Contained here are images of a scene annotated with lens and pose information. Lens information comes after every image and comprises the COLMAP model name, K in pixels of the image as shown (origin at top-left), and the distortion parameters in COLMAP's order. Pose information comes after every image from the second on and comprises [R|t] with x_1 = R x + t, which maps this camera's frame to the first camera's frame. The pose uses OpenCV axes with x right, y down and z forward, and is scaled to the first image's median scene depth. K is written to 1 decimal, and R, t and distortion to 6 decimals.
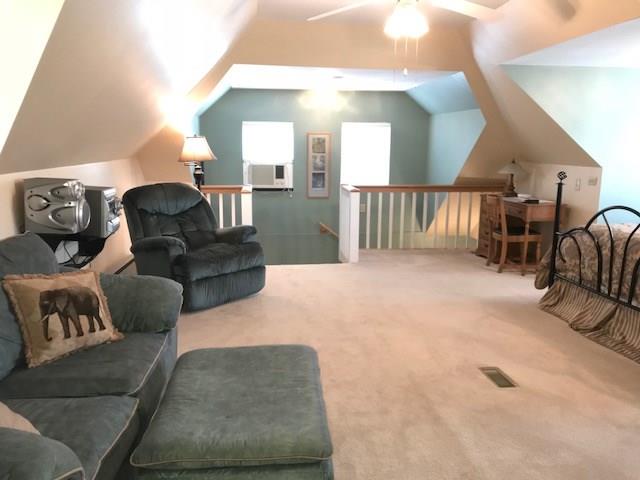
lens RADIAL K [[520.3, 0, 320.0], [0, 520.3, 240.0], [0, 0, 1]] dist [0.002598, -0.002680]
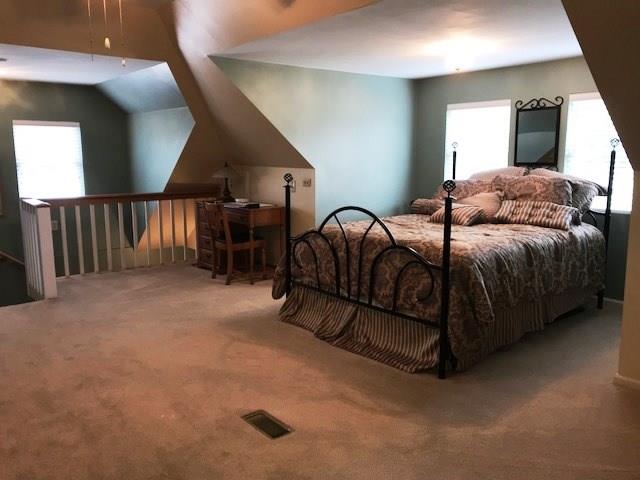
lens RADIAL K [[534.7, 0, 319.4], [0, 534.7, 222.6], [0, 0, 1]] dist [0.012284, 0.004685]
pose [[0.852505, -0.076445, 0.517099, 0.000275], [0.100633, 0.994745, -0.018849, -0.018215], [-0.512941, 0.068106, 0.855718, 0.140565]]
